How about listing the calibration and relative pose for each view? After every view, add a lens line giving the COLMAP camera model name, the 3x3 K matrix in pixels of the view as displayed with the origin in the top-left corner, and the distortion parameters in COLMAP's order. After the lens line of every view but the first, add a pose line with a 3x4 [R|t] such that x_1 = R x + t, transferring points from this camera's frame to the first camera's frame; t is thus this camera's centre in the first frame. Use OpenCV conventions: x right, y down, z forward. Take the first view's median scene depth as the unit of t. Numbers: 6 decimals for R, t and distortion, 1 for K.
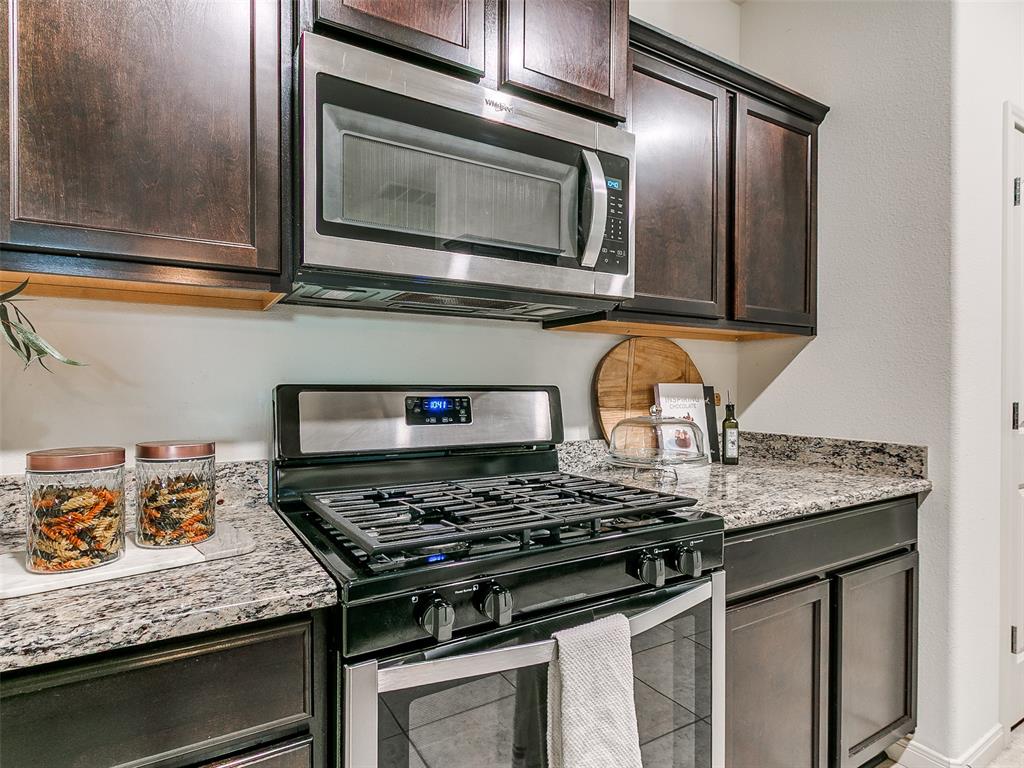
lens RADIAL K [[521.3, 0, 497.5], [0, 521.3, 393.6], [0, 0, 1]] dist [0.000689, 0.000460]
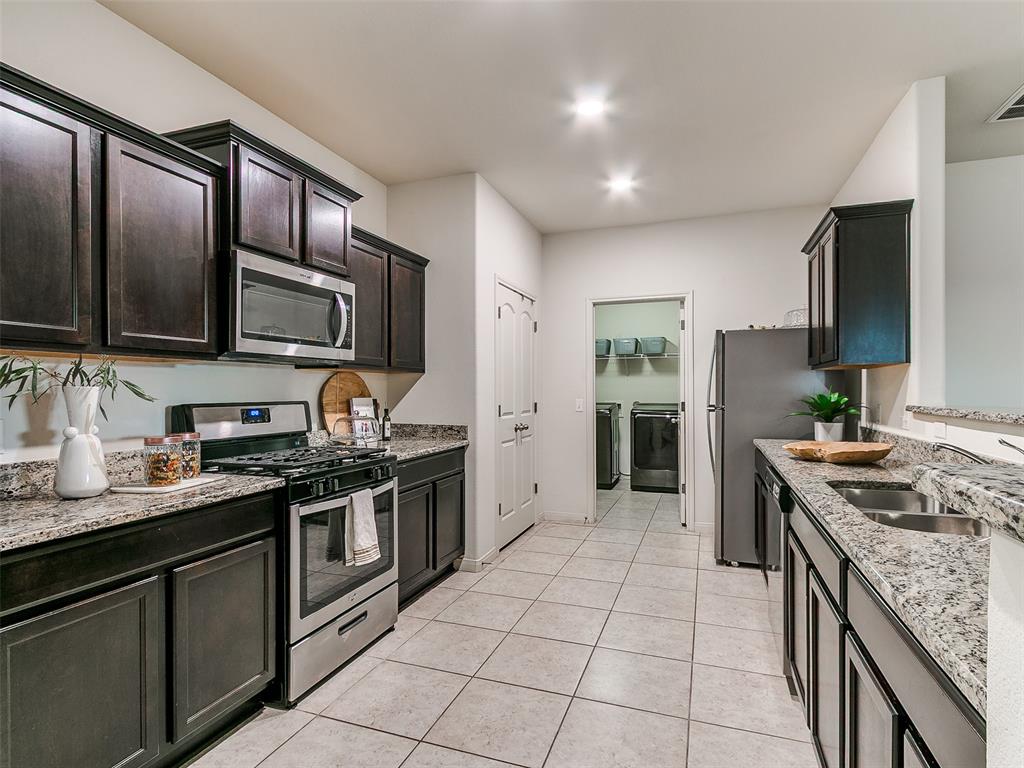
lens RADIAL K [[521.3, 0, 497.5], [0, 521.3, 393.6], [0, 0, 1]] dist [0.000689, 0.000460]
pose [[0.761021, -0.003570, 0.648717, -0.548845], [0.007074, 0.999971, -0.002797, -0.030080], [-0.648688, 0.006718, 0.761024, -0.812471]]
